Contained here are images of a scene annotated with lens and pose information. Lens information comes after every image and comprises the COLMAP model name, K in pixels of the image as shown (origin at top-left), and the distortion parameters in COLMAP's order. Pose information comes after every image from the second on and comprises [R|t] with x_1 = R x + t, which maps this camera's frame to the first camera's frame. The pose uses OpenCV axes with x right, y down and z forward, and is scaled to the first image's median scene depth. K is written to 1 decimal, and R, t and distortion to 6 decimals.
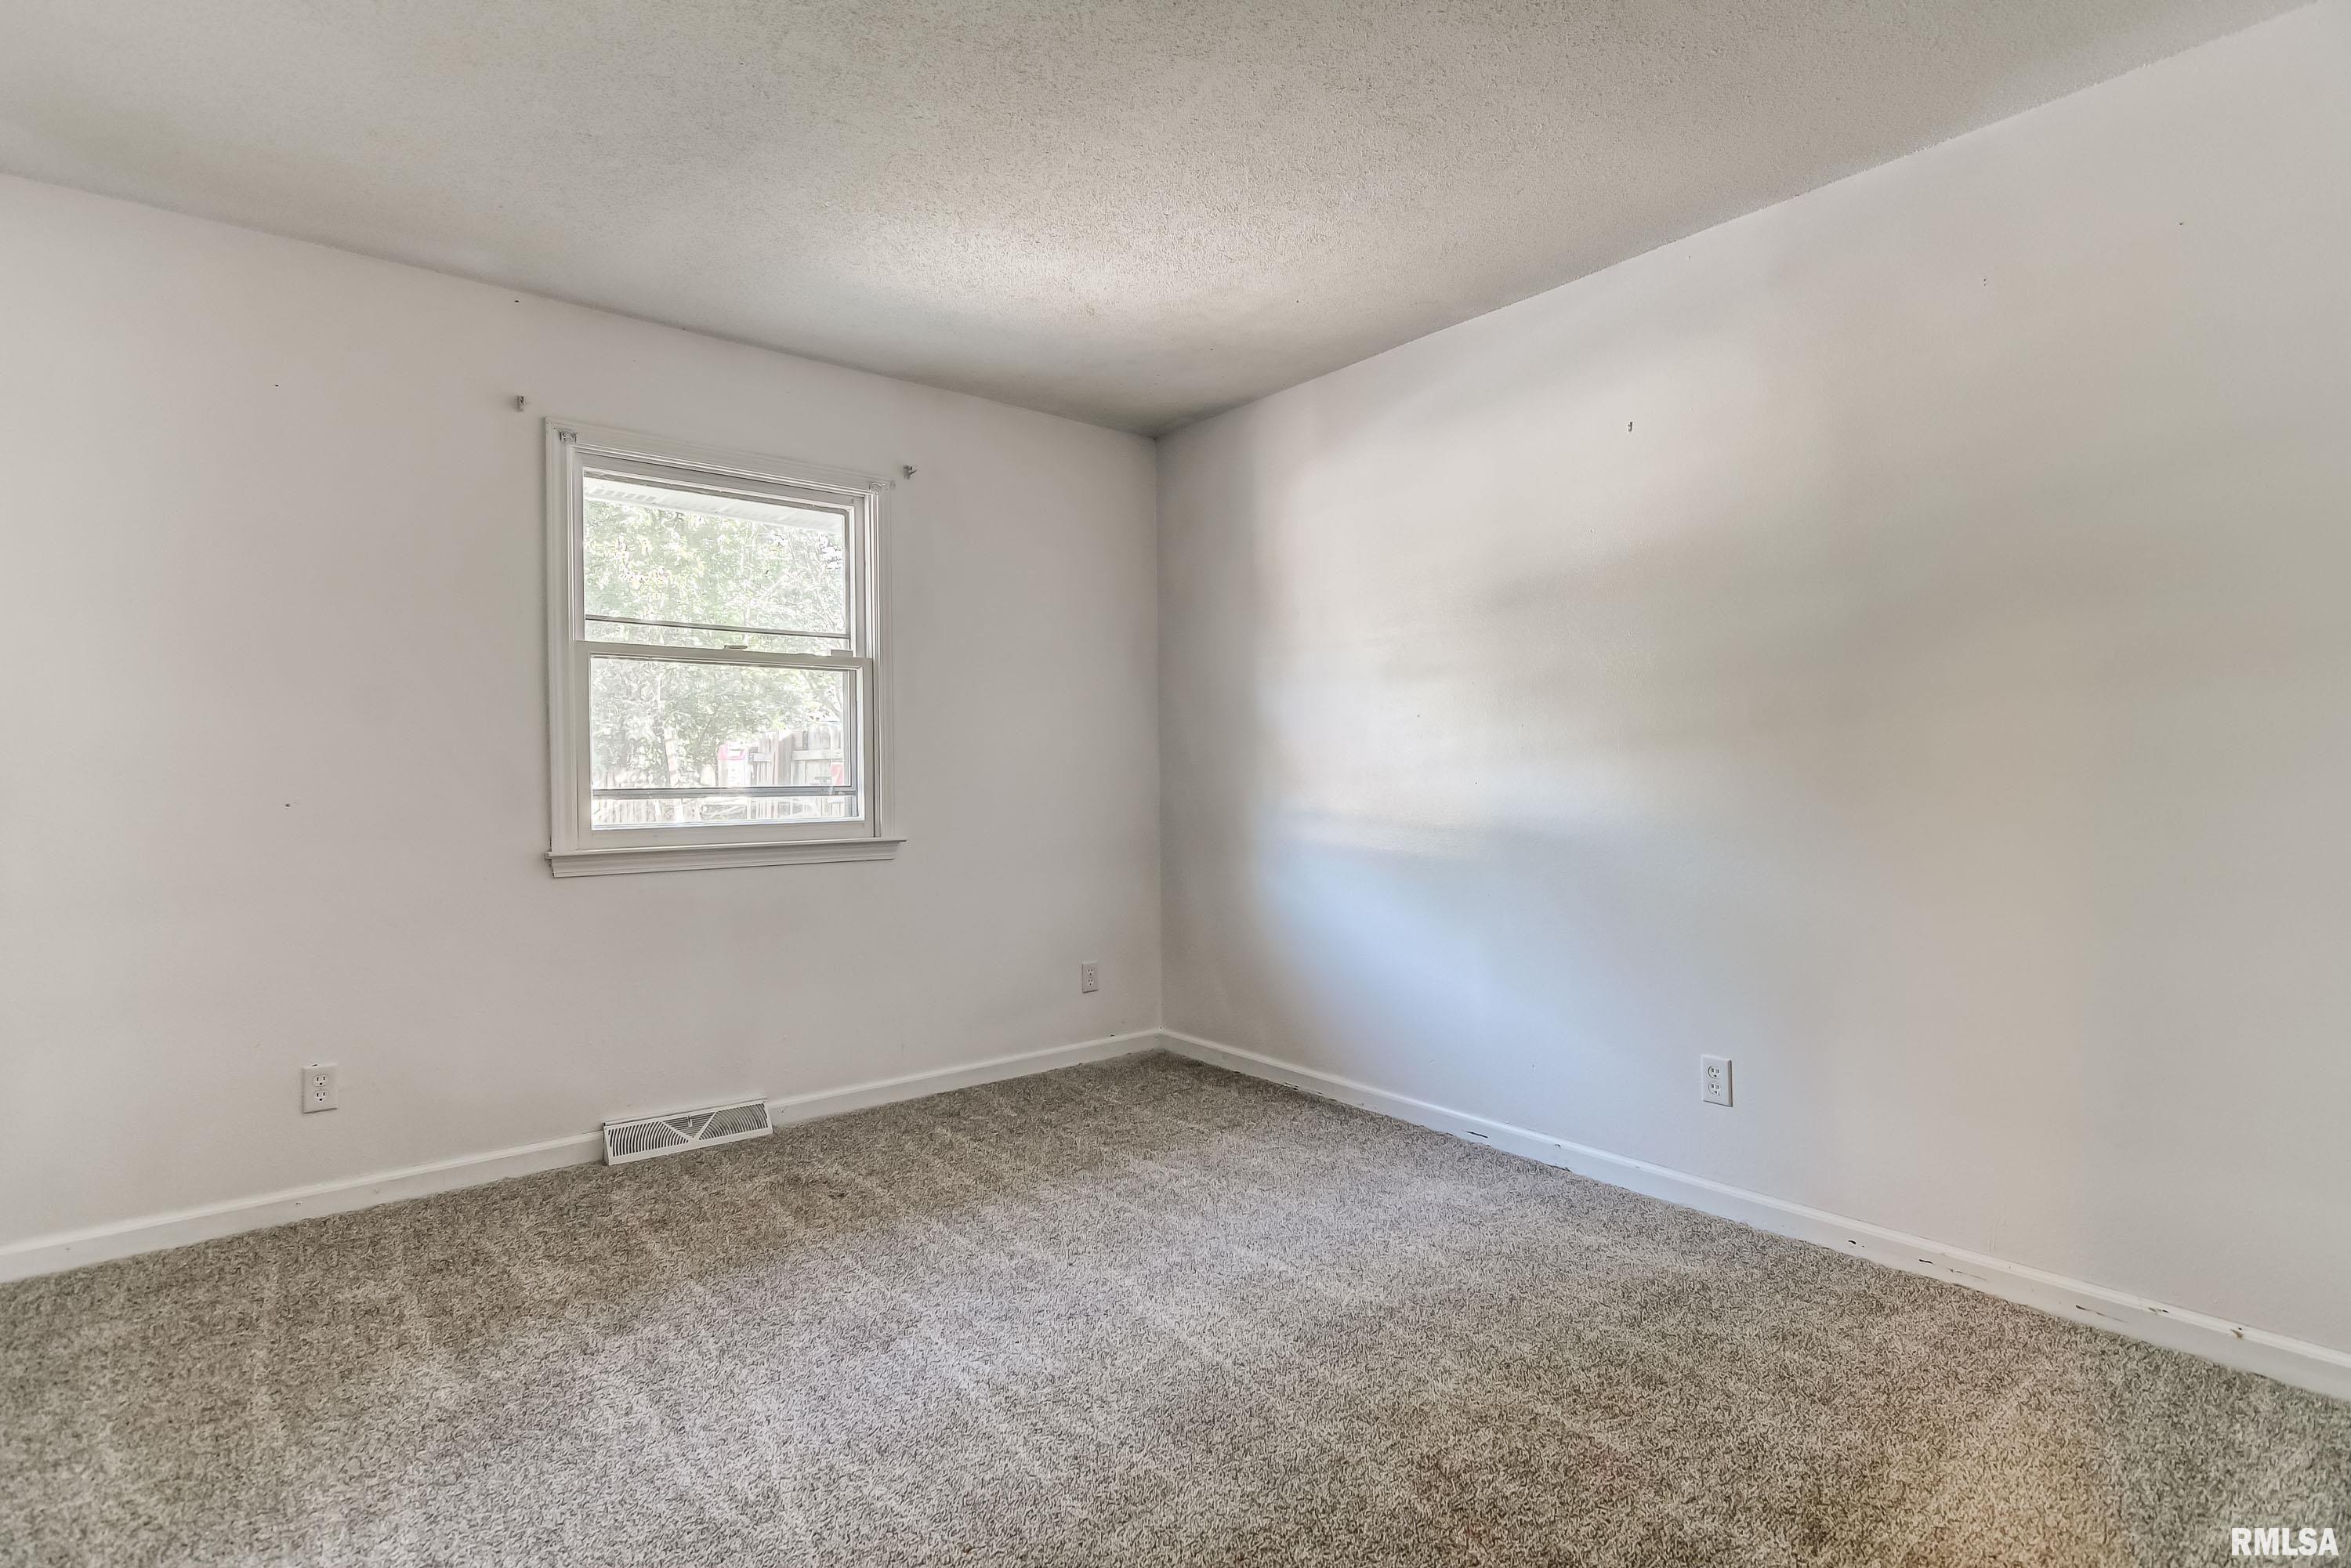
lens RADIAL K [[1123.6, 0, 1167.8], [0, 1123.6, 778.5], [0, 0, 1]] dist [0.011419, -0.009271]
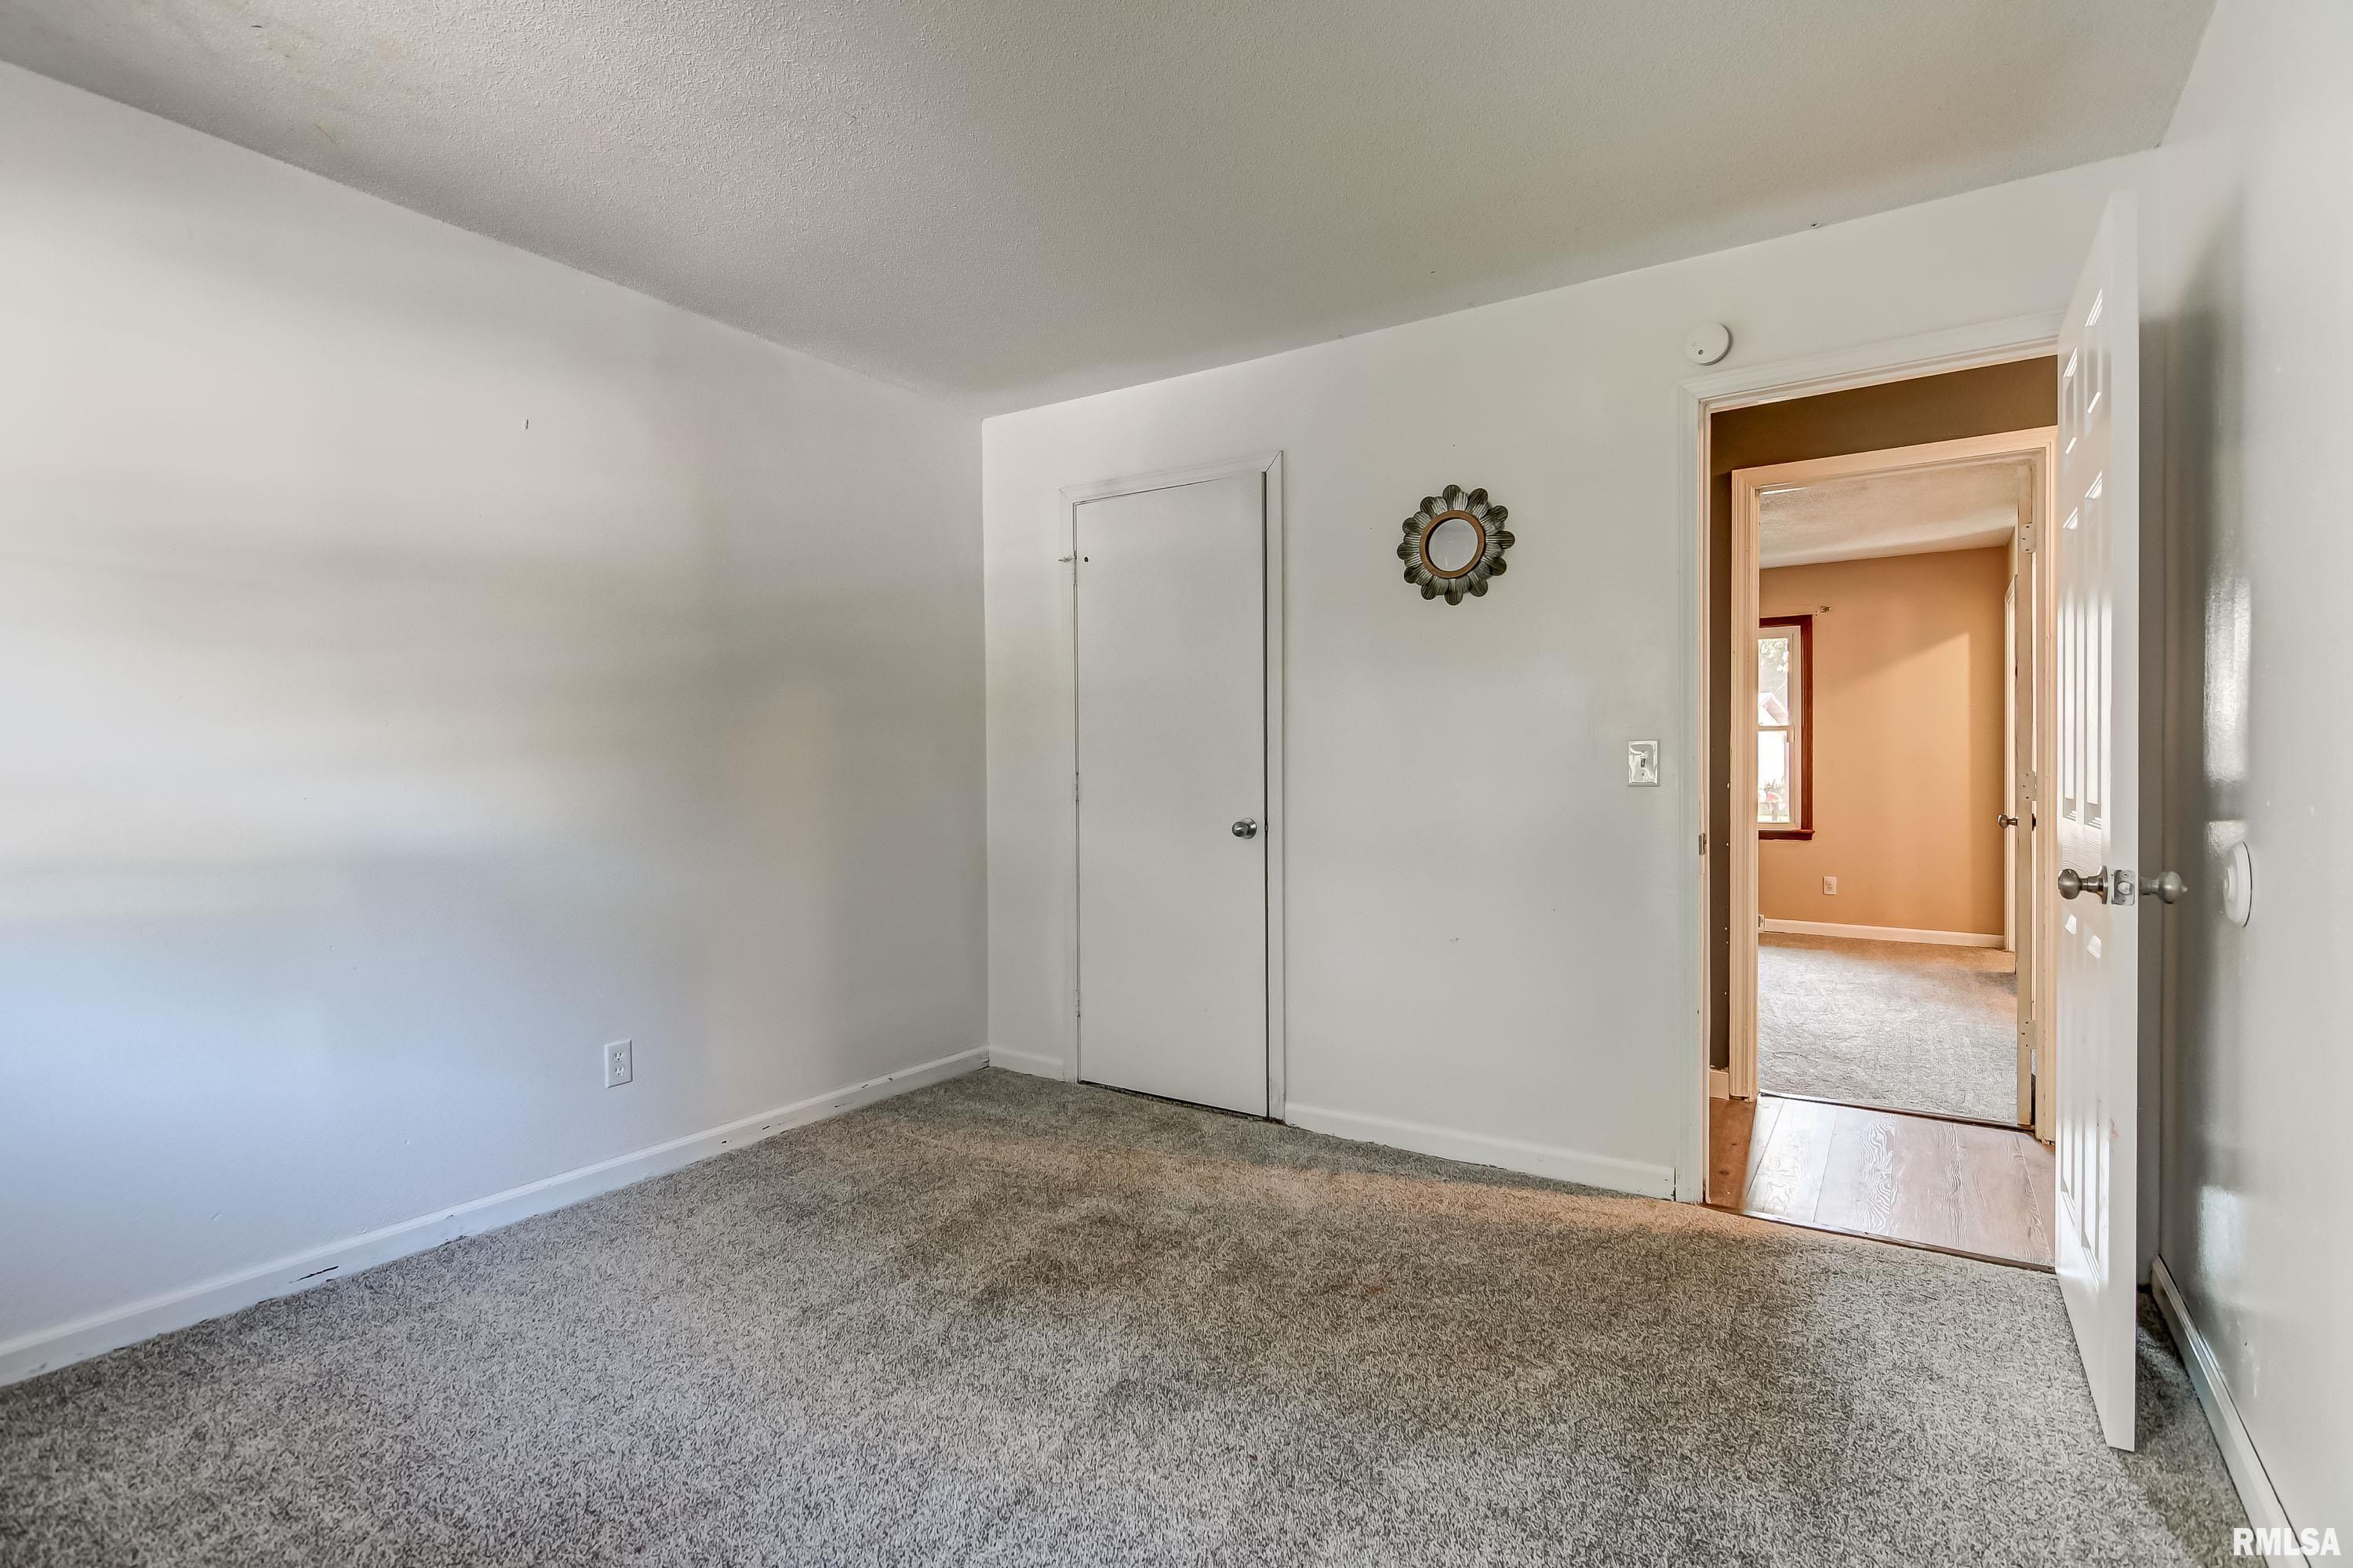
lens RADIAL K [[1124.7, 0, 1168.8], [0, 1124.7, 778.5], [0, 0, 1]] dist [0.011419, -0.009271]
pose [[-0.315358, 0.011055, 0.948908, -0.719115], [0.014831, 0.999867, -0.006720, 0.006074], [-0.948857, 0.011954, -0.315480, 0.828599]]
